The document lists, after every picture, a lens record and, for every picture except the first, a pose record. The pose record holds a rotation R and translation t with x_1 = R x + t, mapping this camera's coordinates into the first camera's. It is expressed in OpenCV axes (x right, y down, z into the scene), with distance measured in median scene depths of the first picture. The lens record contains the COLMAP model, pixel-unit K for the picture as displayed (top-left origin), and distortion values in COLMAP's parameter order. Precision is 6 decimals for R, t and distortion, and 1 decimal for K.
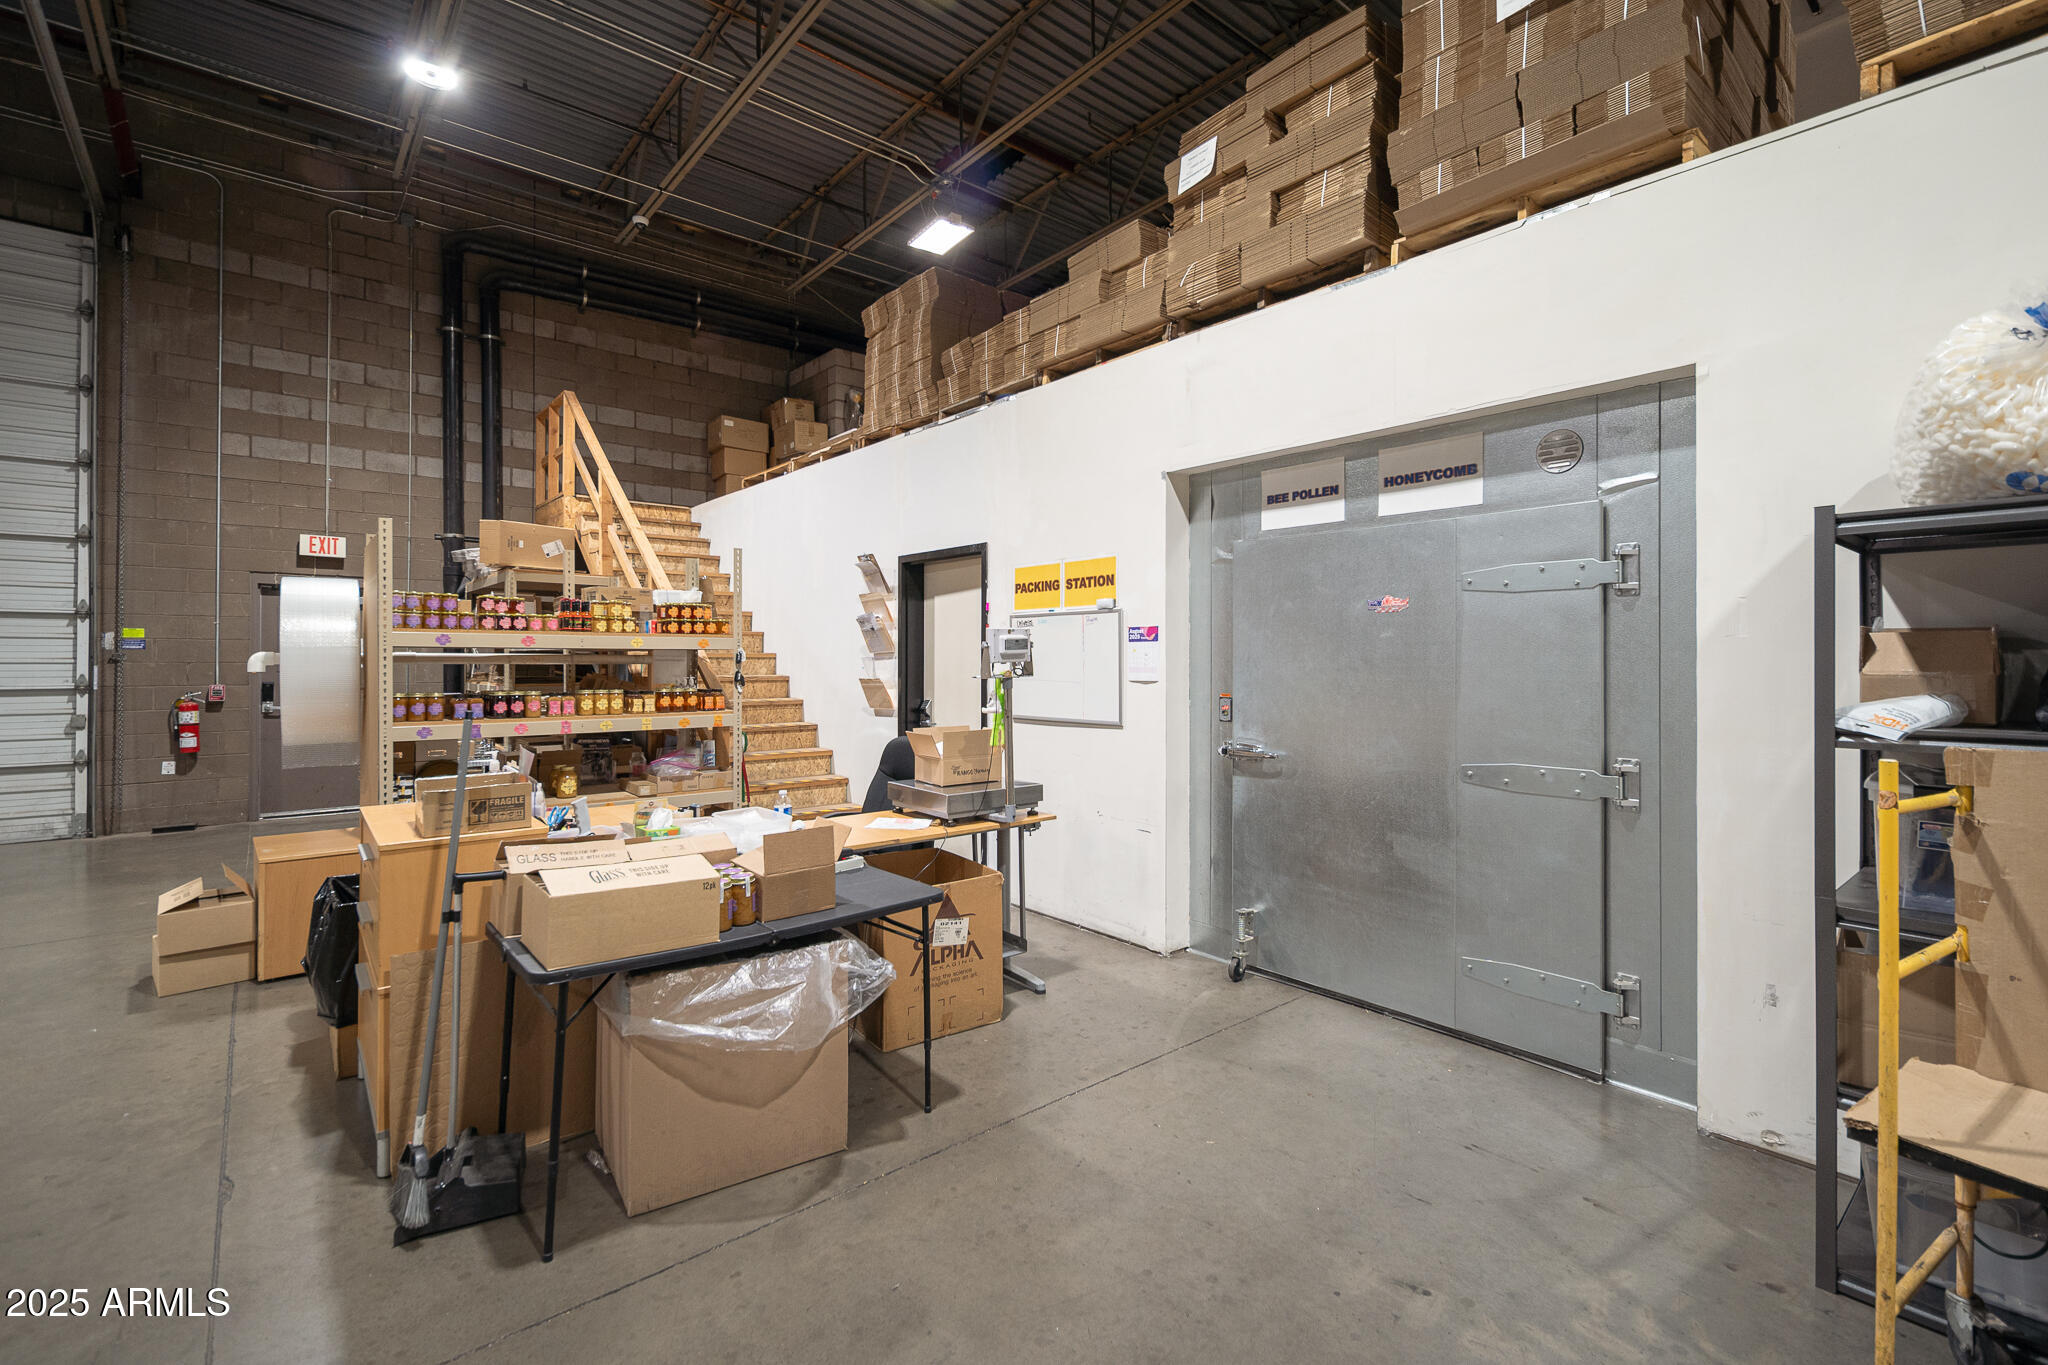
lens RADIAL K [[905.8, 0, 1030.8], [0, 905.8, 668.3], [0, 0, 1]] dist [-0.002552, -0.000202]
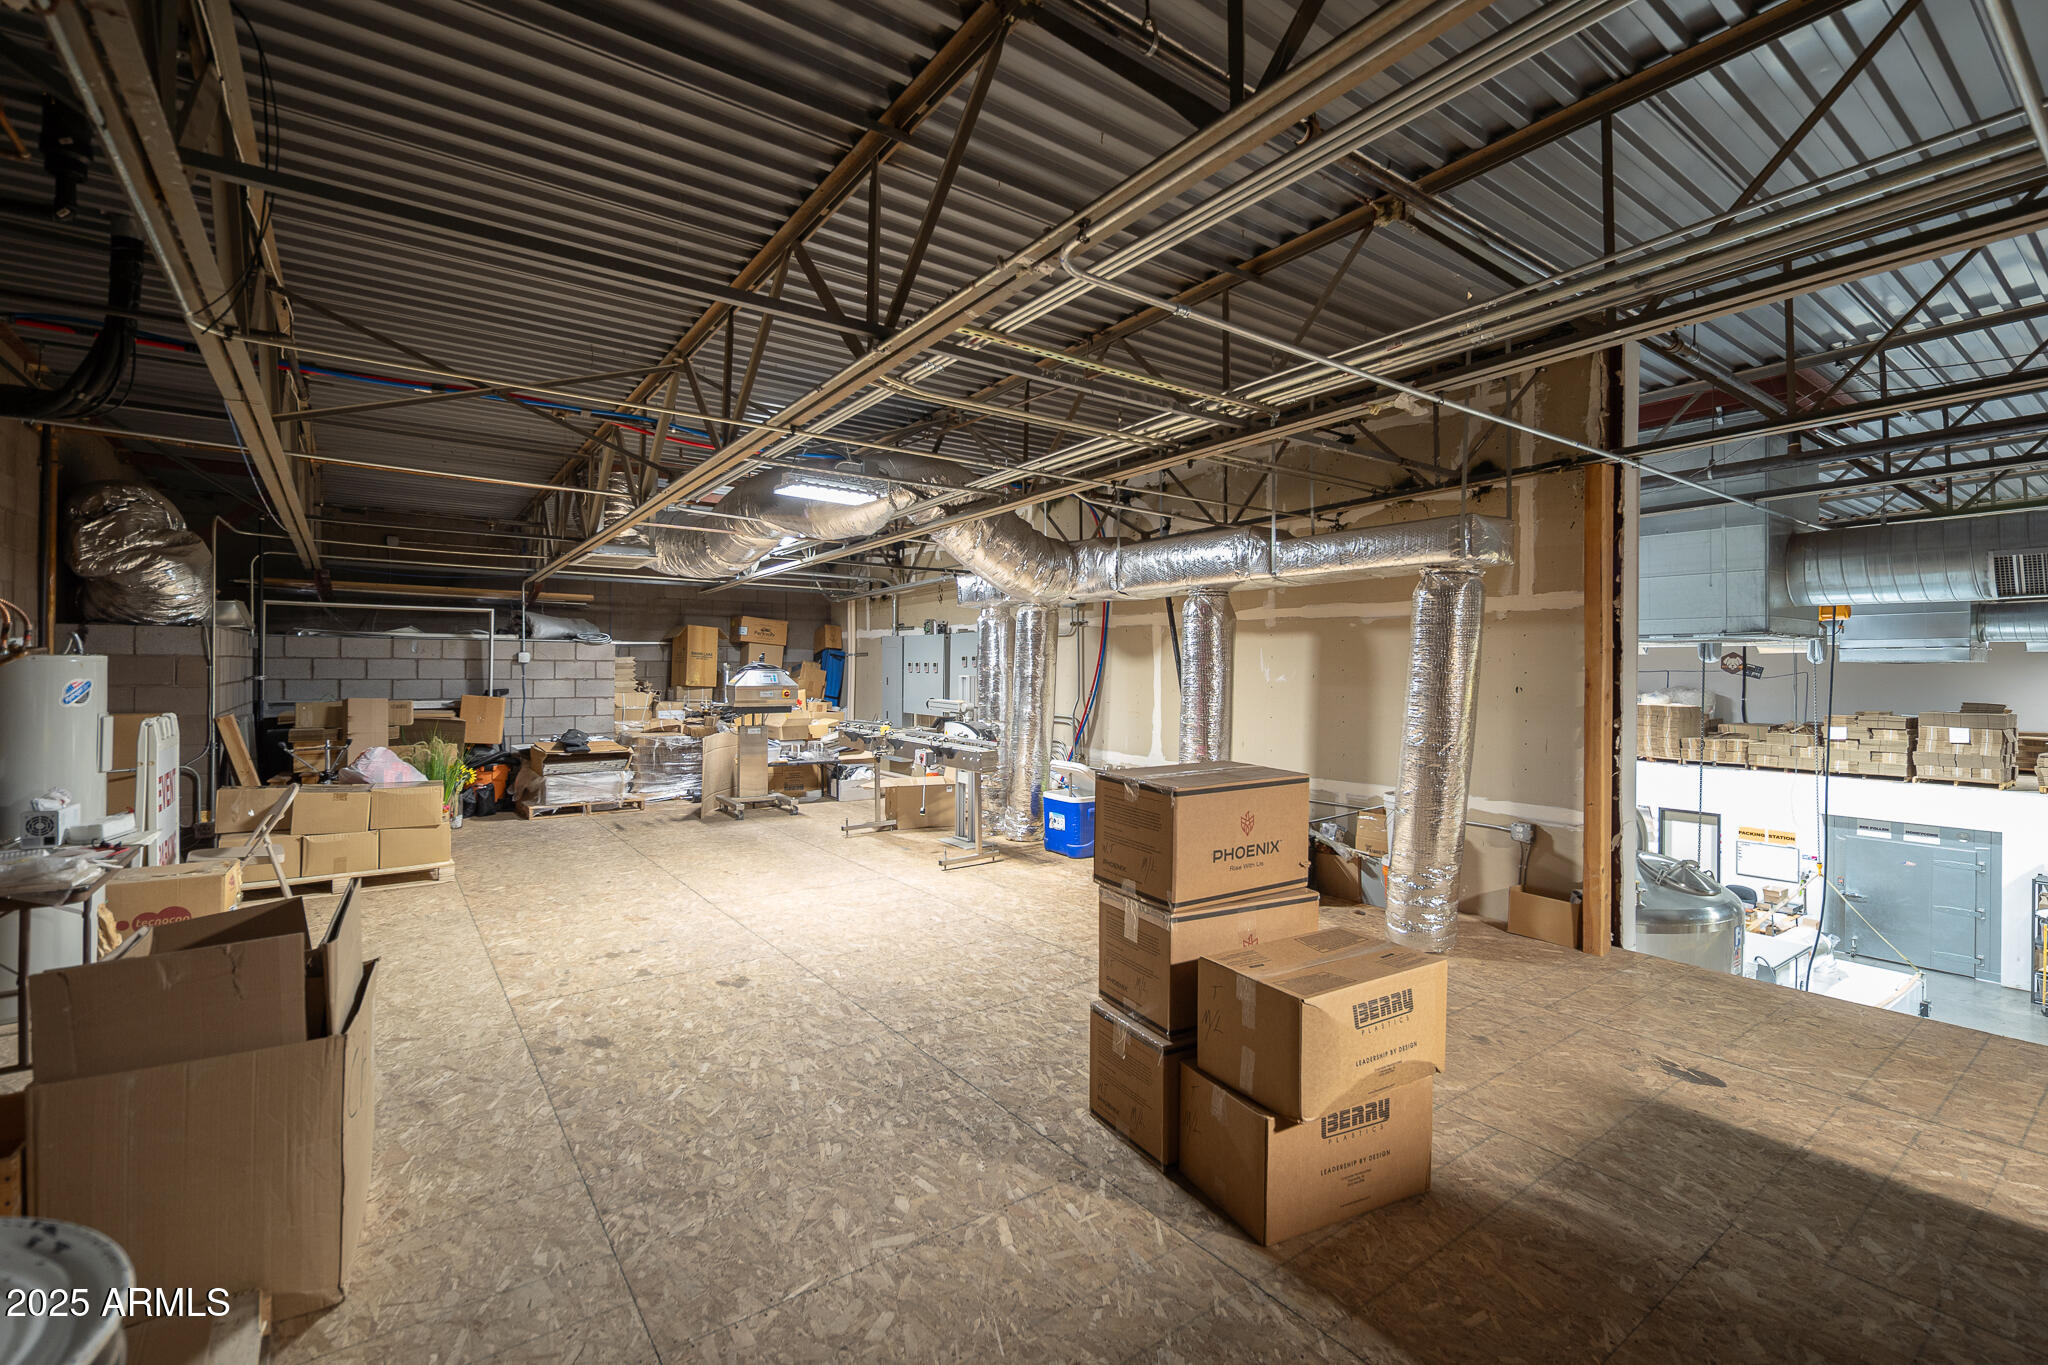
lens RADIAL K [[905.8, 0, 1024.9], [0, 905.8, 677.6], [0, 0, 1]] dist [-0.002552, -0.000202]
pose [[0.997820, 0.009949, -0.065242, -2.846521], [-0.009783, 0.999948, 0.002870, -0.757756], [0.065268, -0.002225, 0.997865, -2.842136]]
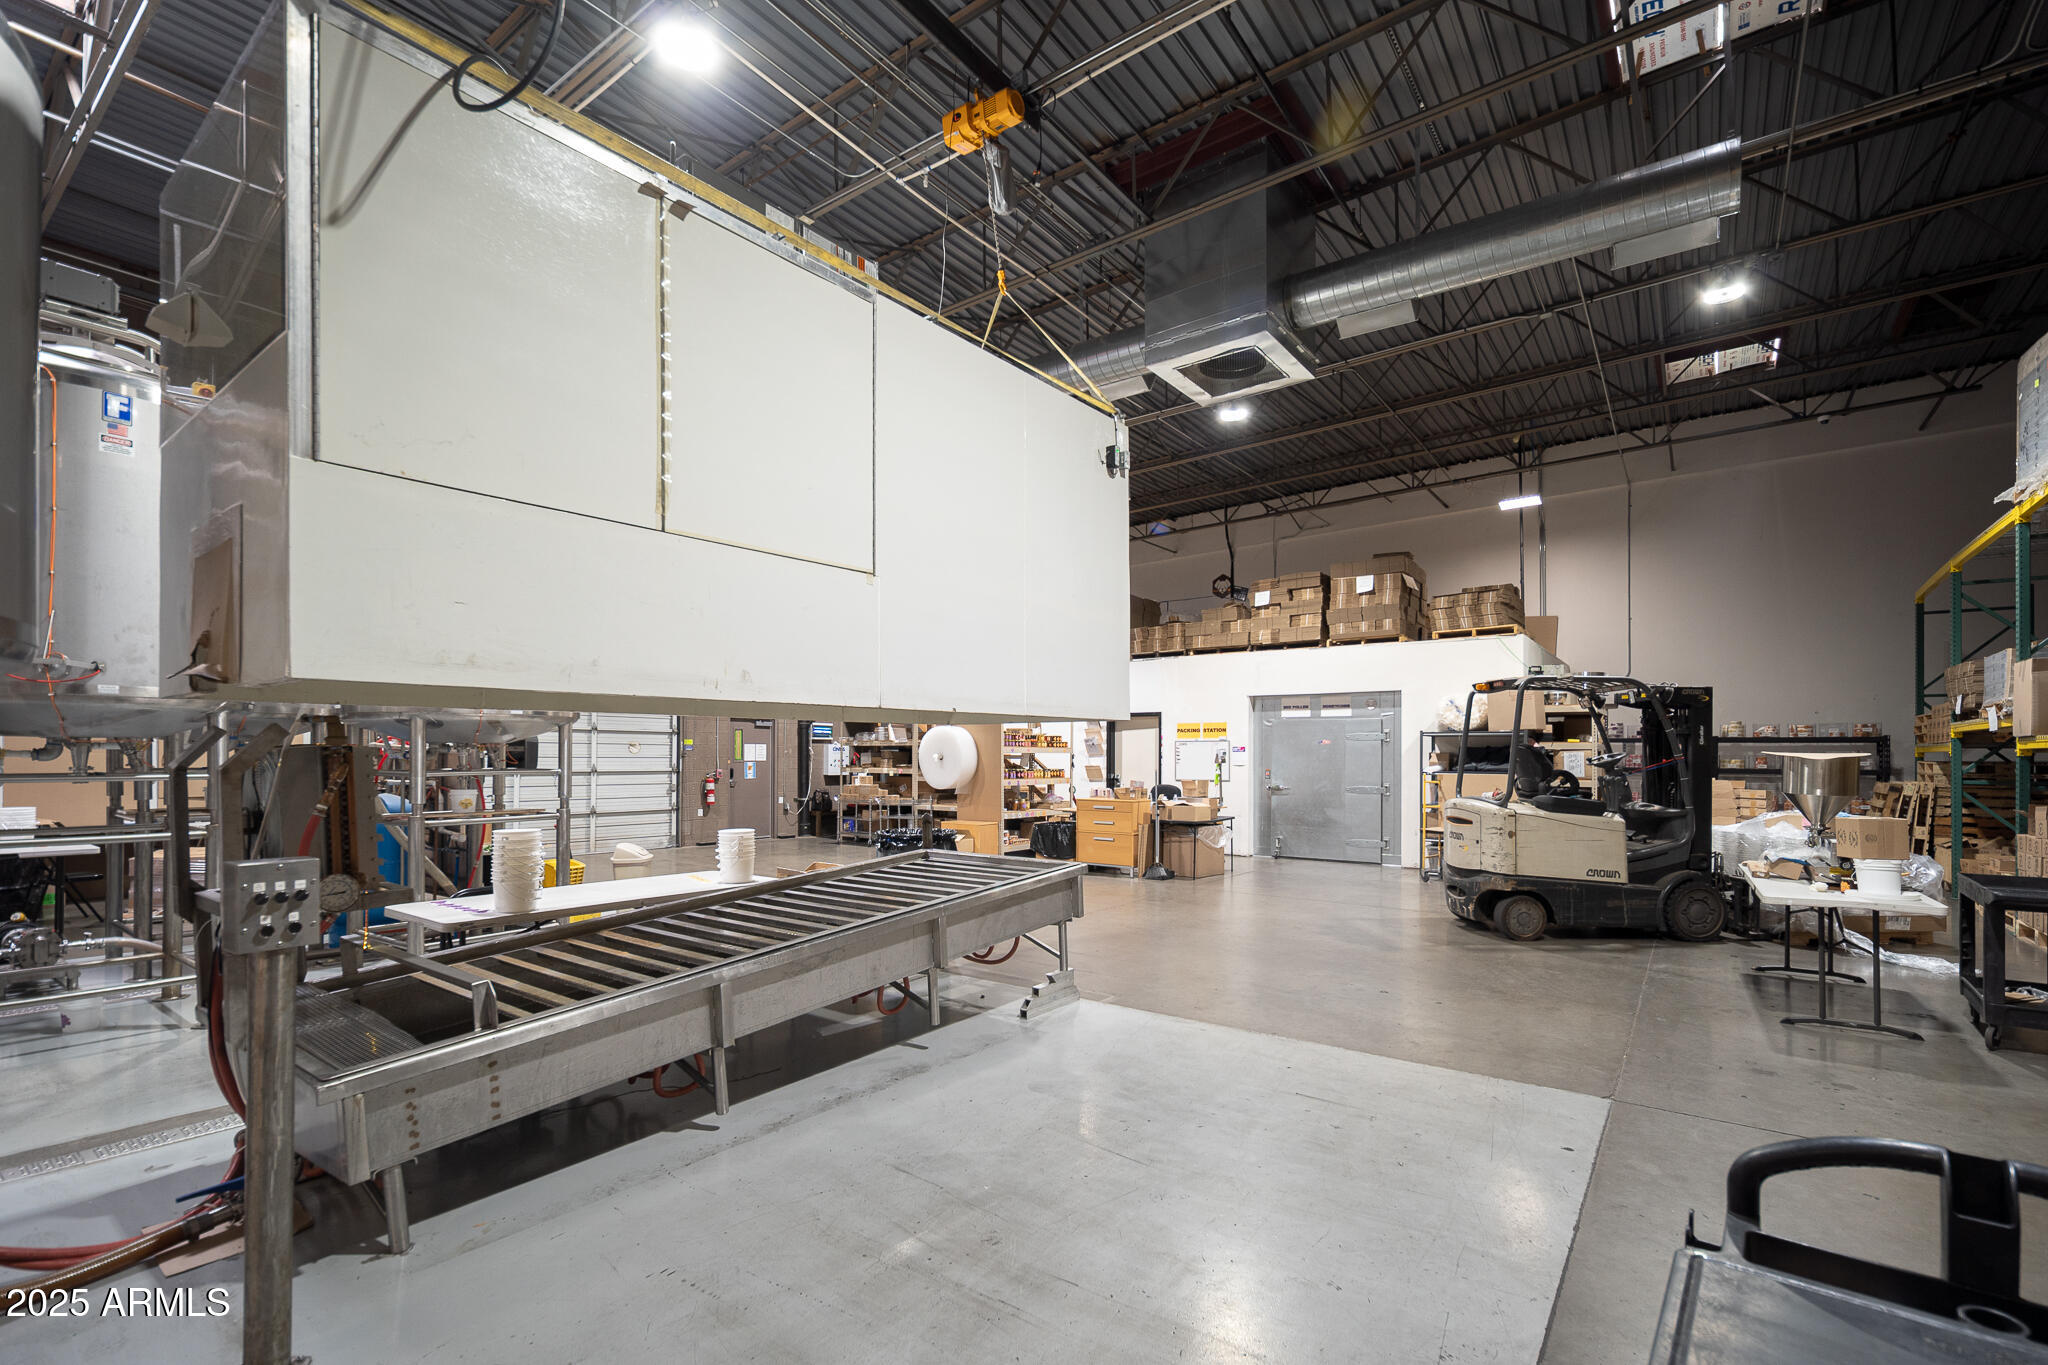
lens RADIAL K [[905.8, 0, 1029.2], [0, 905.8, 762.1], [0, 0, 1]] dist [-0.002552, -0.000202]
pose [[0.972155, 0.000480, 0.234339, -1.320467], [-0.000815, 0.999999, 0.001332, 0.001546], [-0.234338, -0.001486, 0.972154, -1.834334]]
